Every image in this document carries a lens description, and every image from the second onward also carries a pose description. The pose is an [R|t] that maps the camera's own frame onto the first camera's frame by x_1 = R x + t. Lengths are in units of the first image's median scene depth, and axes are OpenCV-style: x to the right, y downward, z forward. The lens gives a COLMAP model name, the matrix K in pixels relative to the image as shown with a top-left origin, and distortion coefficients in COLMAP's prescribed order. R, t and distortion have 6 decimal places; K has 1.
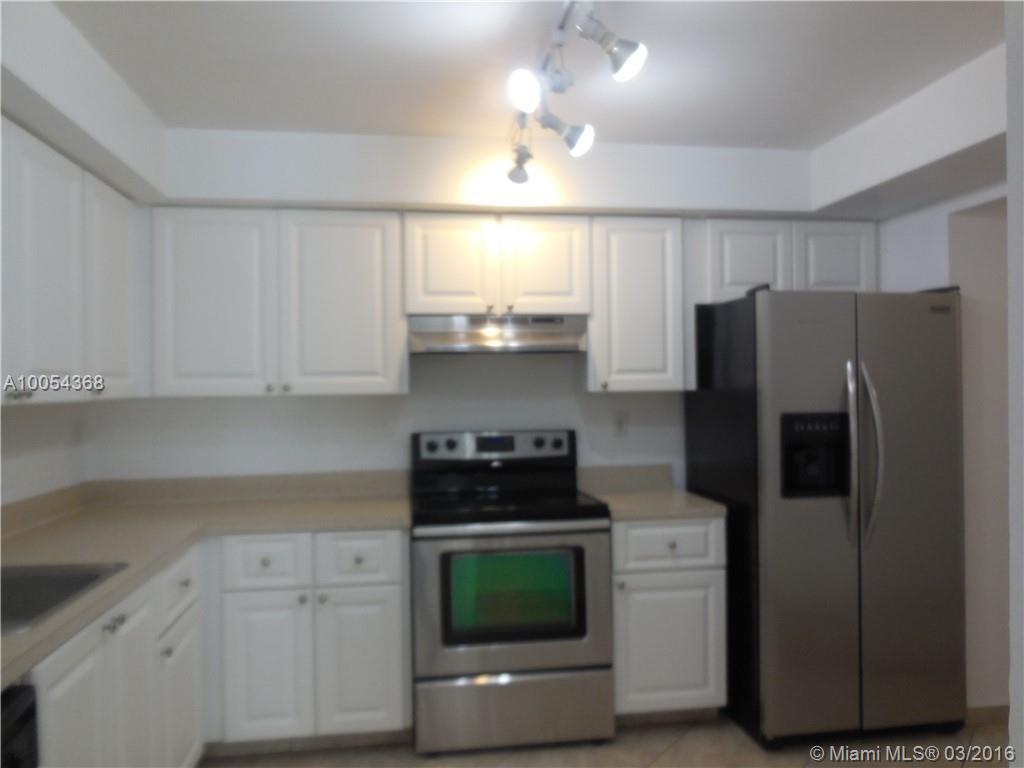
lens RADIAL K [[779.3, 0, 512.0], [0, 779.3, 384.0], [0, 0, 1]] dist [0.001439, -0.002781]
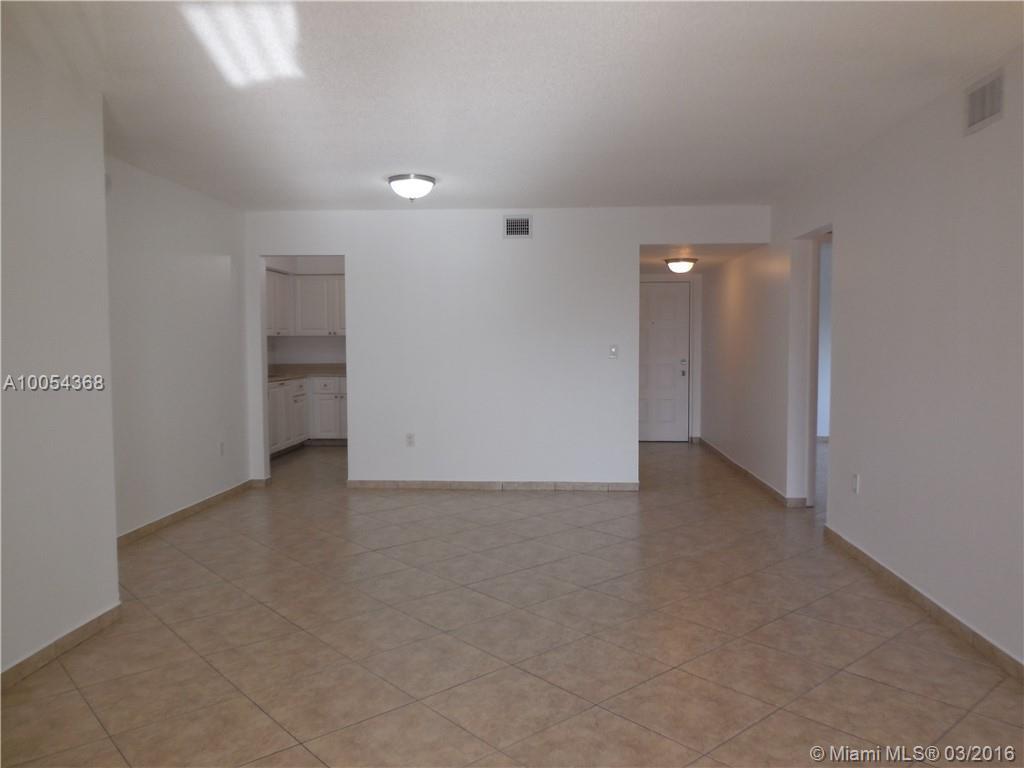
lens RADIAL K [[779.3, 0, 512.0], [0, 779.3, 384.0], [0, 0, 1]] dist [0.001439, -0.002781]
pose [[0.979114, 0.016464, -0.202646, 1.126347], [-0.006218, 0.998675, 0.051091, 0.048850], [0.203218, -0.048764, 0.977918, -2.068158]]
